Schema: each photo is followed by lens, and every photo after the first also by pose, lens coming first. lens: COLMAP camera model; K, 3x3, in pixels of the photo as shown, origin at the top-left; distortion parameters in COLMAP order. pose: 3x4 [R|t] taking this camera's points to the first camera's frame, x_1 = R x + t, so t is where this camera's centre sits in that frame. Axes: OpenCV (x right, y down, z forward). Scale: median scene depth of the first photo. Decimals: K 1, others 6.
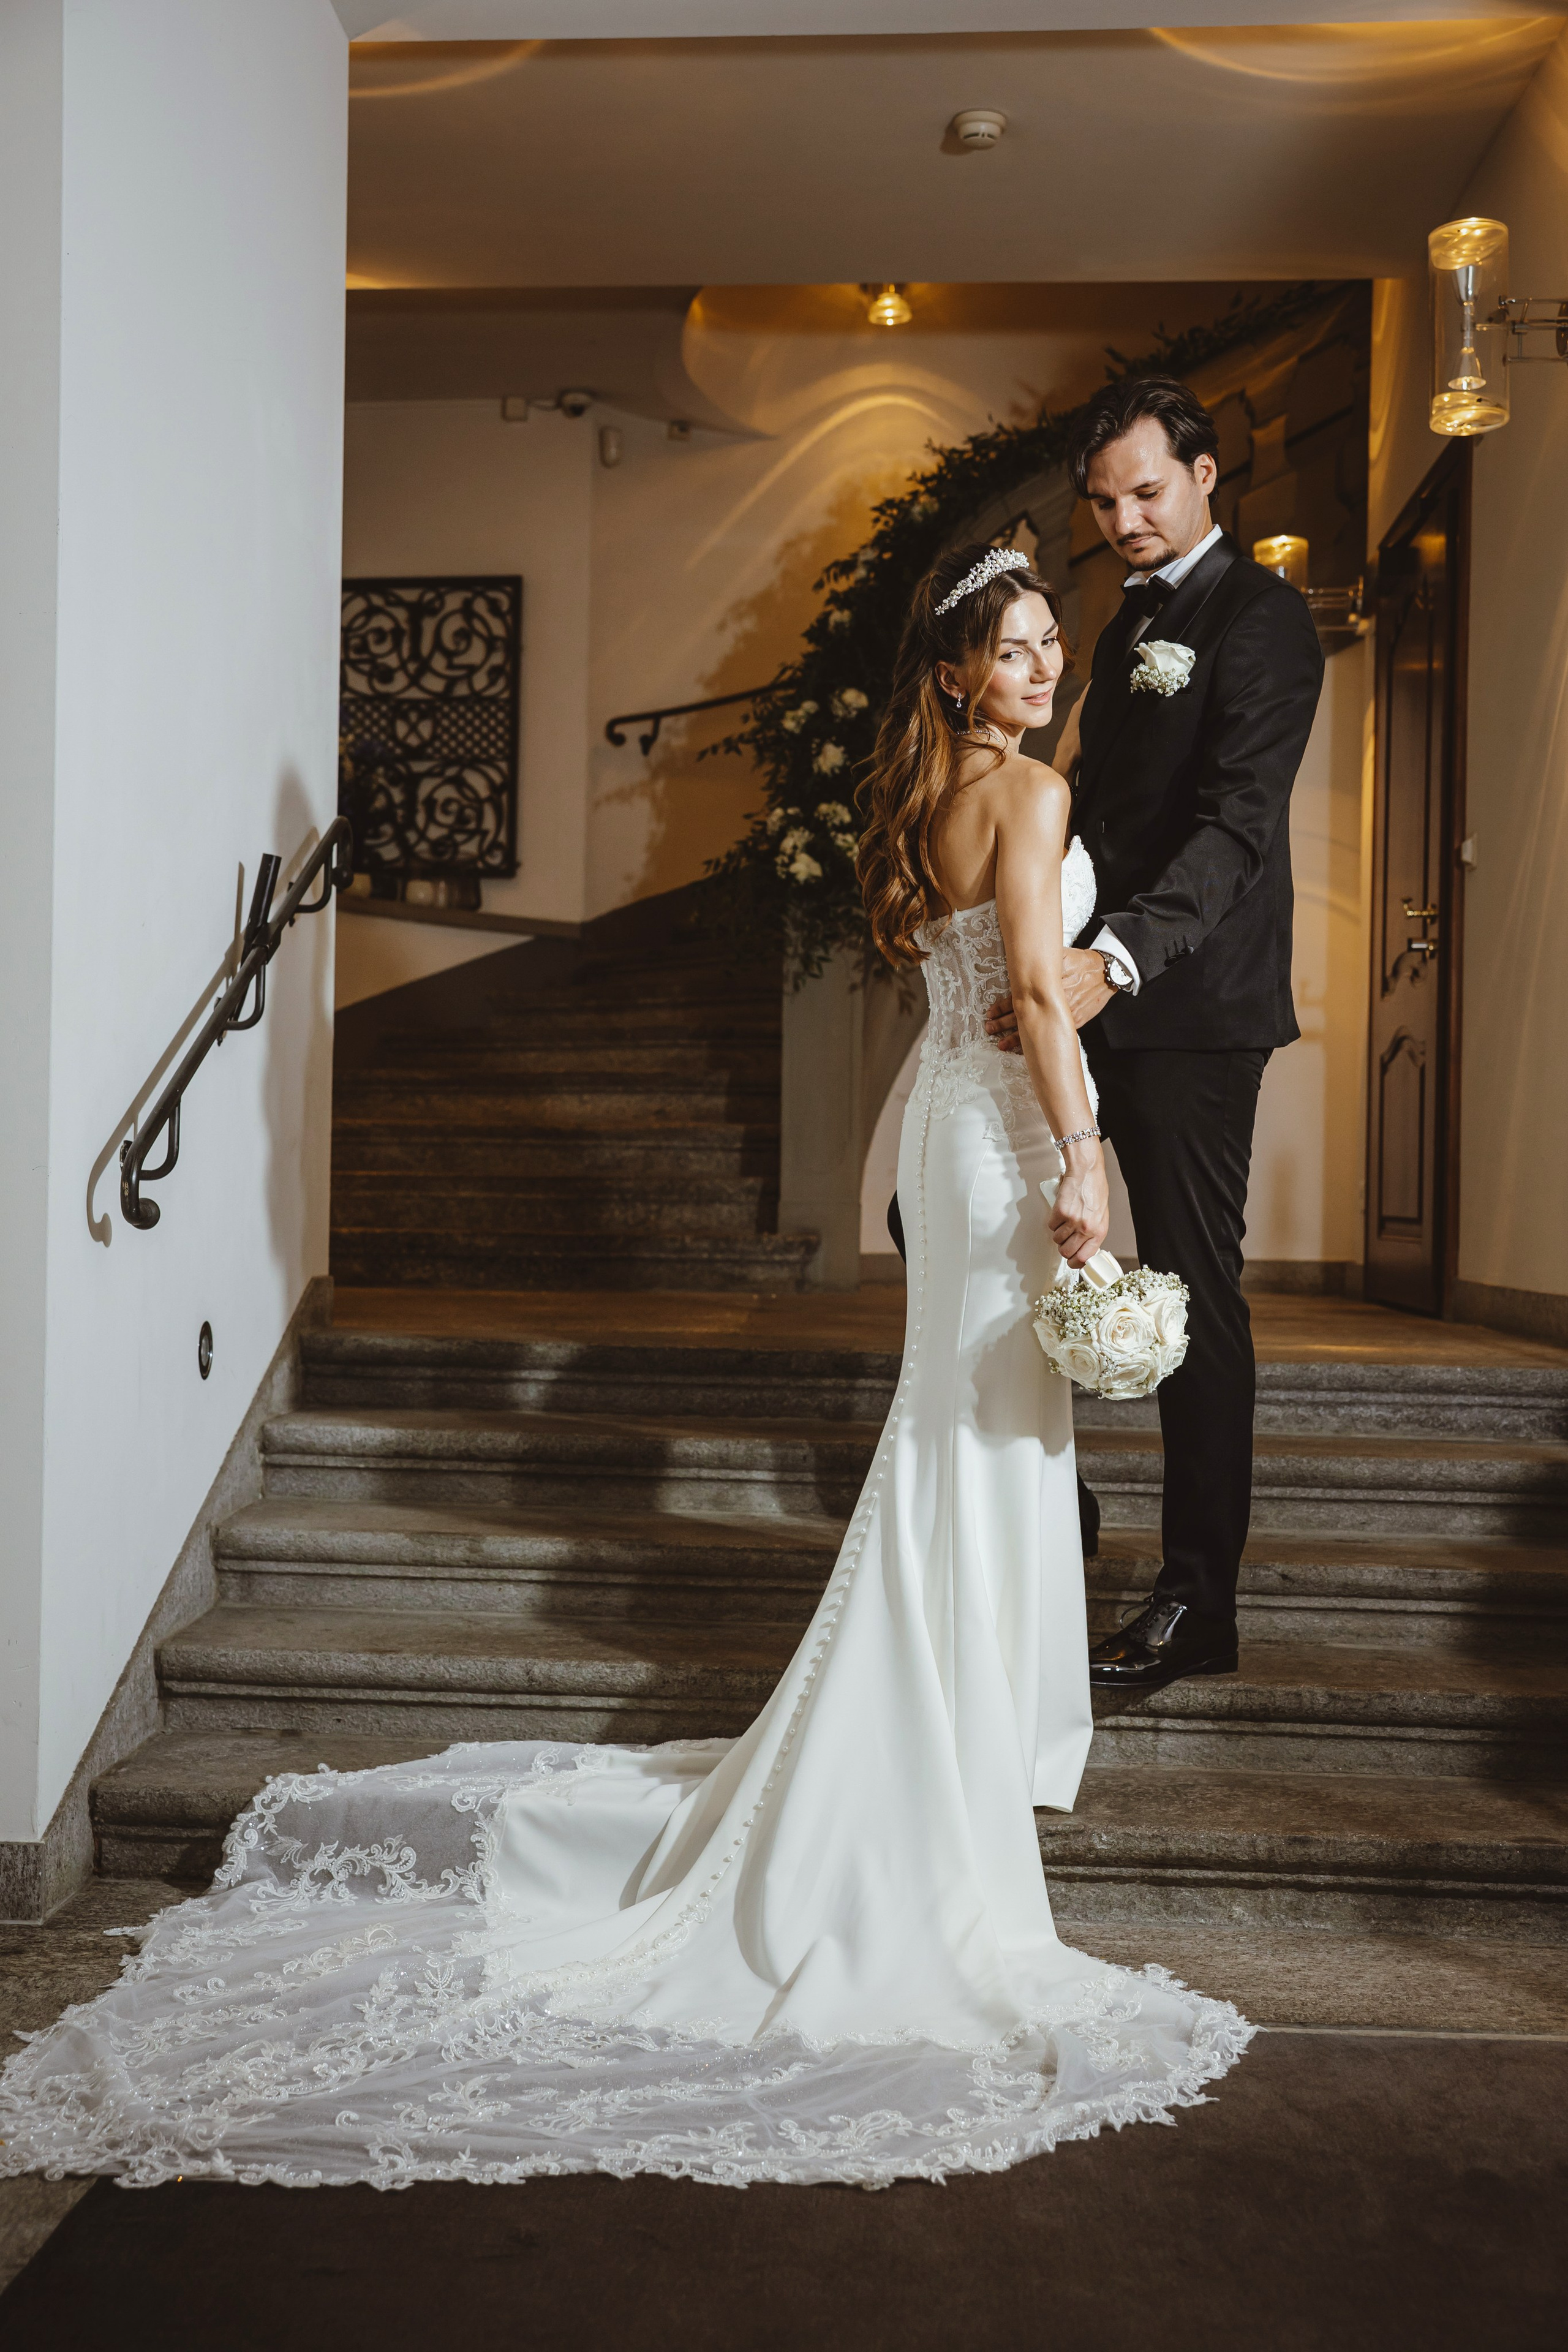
lens RADIAL K [[2756.3, 0, 784.0], [0, 2756.3, 1176.0], [0, 0, 1]] dist [0.014027, 0.043364]
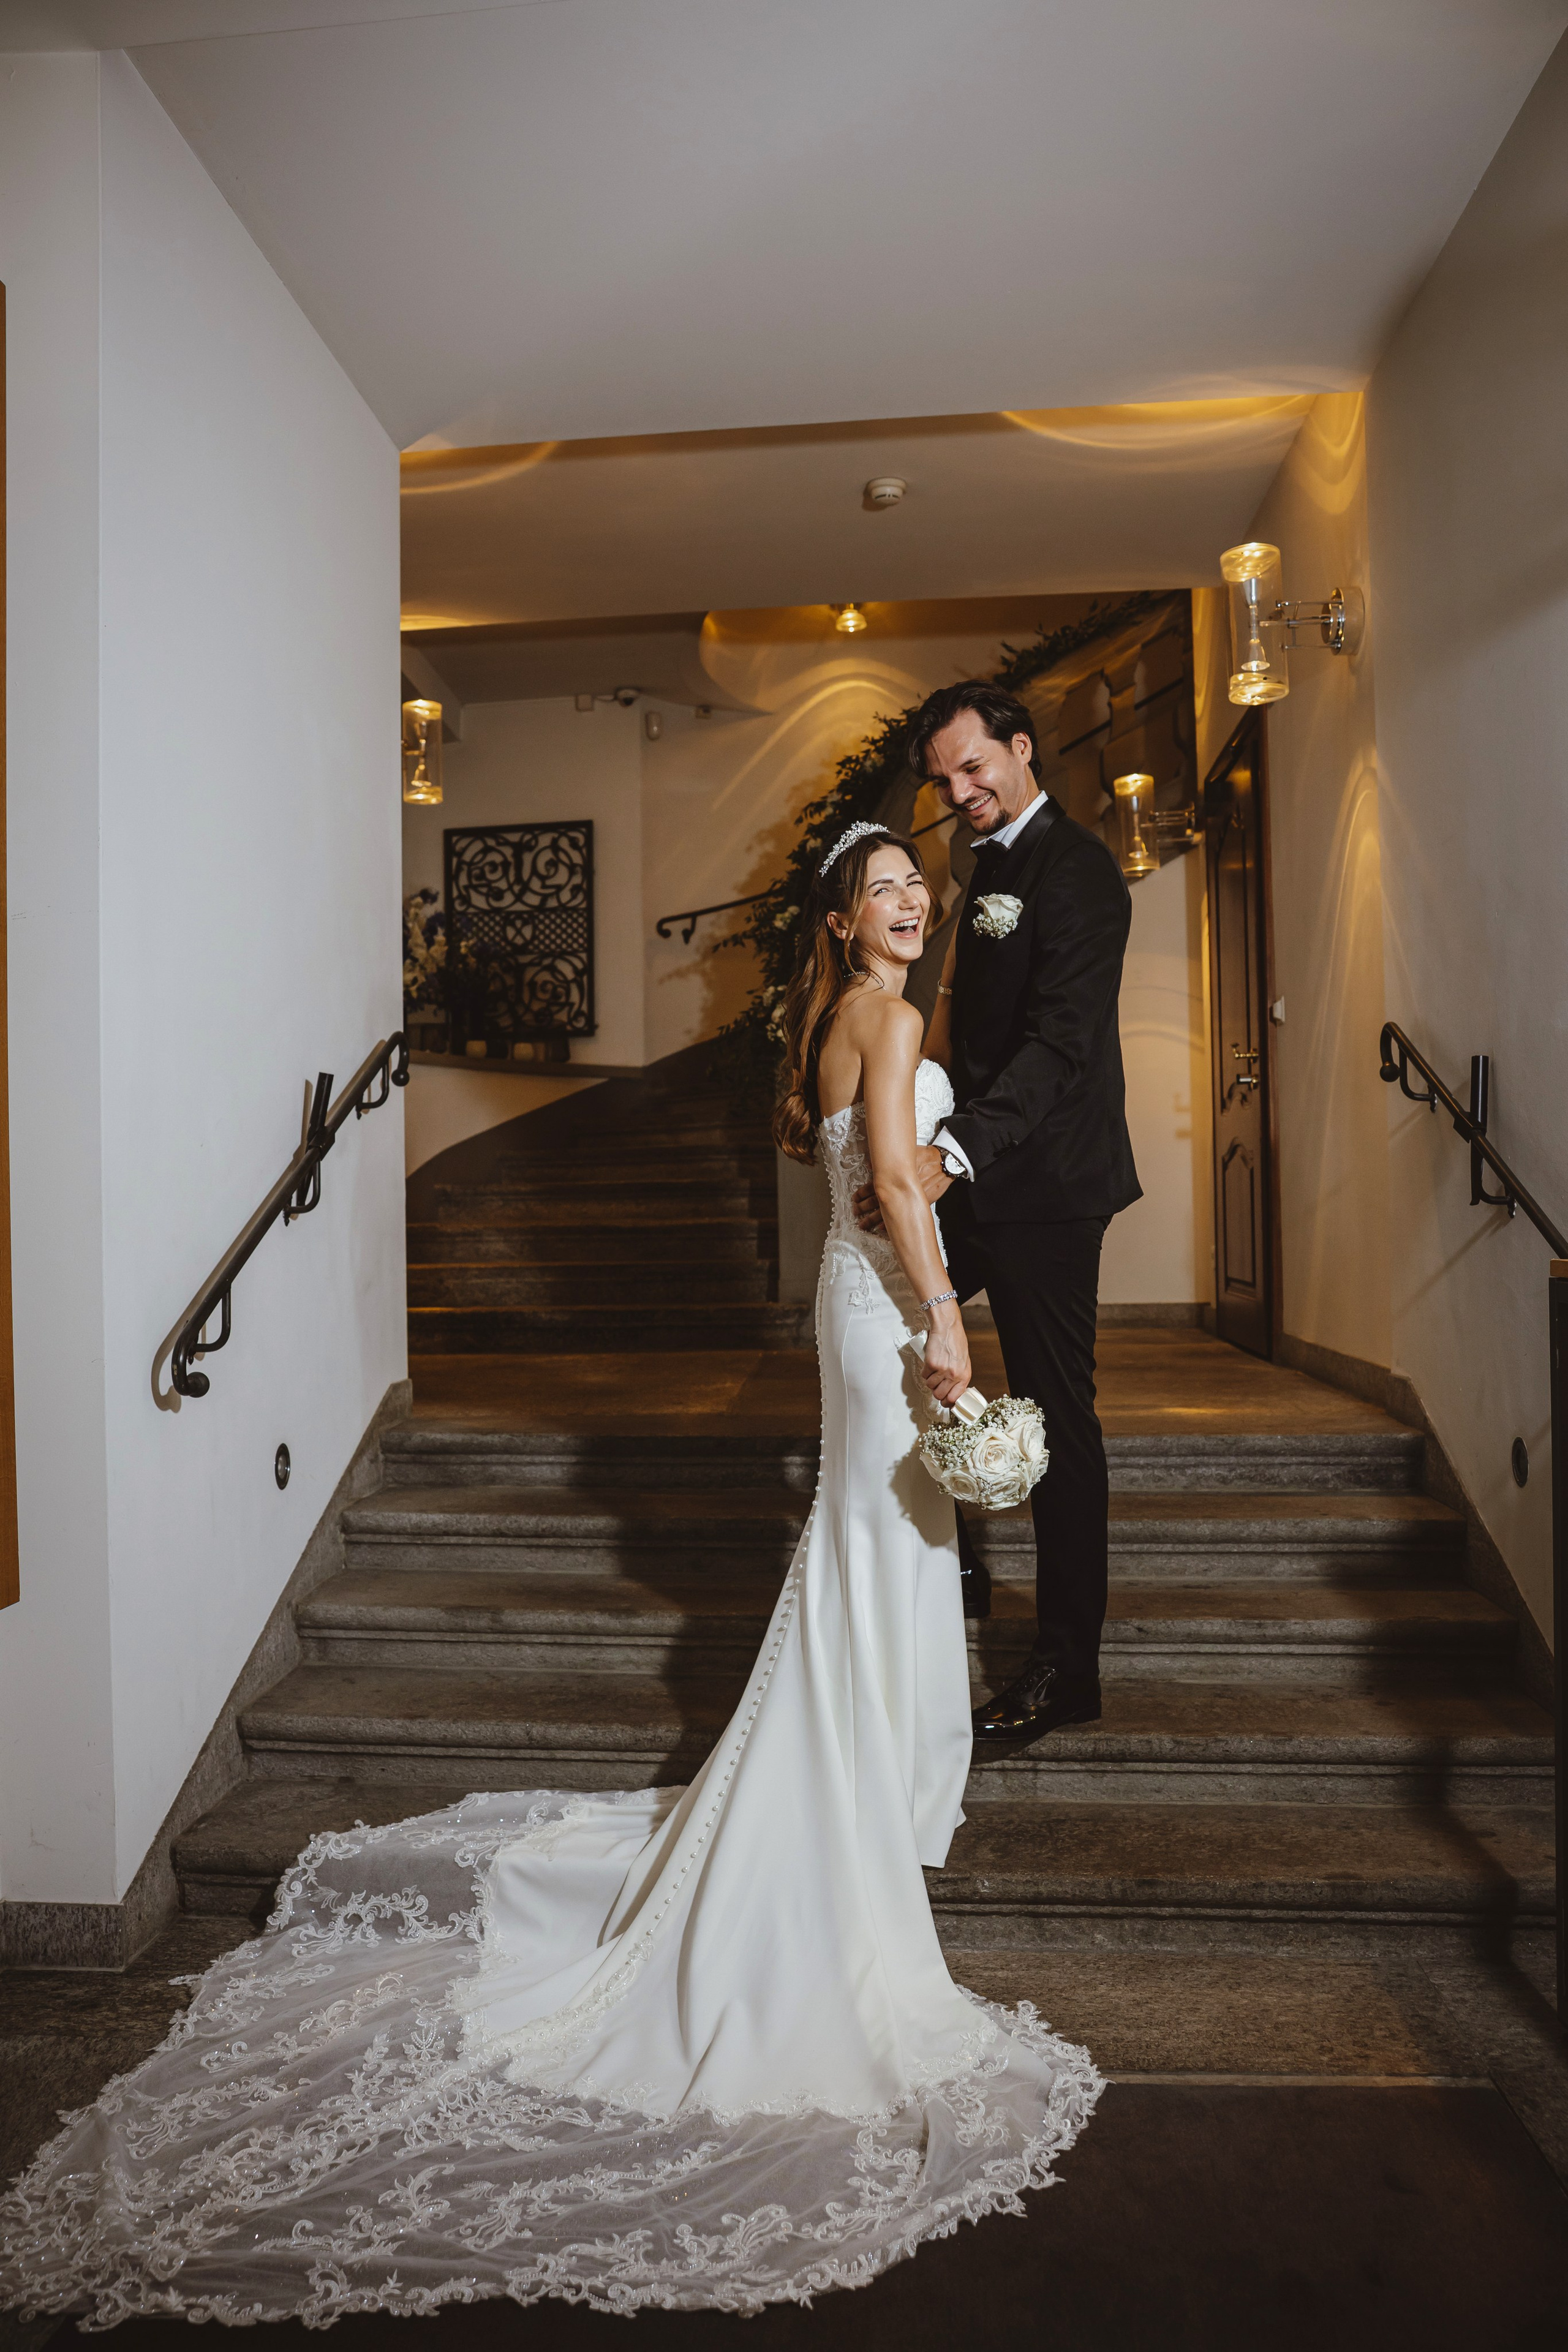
lens RADIAL K [[1843.9, 0, 782.4], [0, 1843.9, 1149.2], [0, 0, 1]] dist [-0.104536, 0.095062]
pose [[0.998770, -0.034842, -0.035289, 0.059763], [0.034090, 0.999184, -0.021680, -0.061343], [0.036015, 0.020451, 0.999142, 0.176266]]
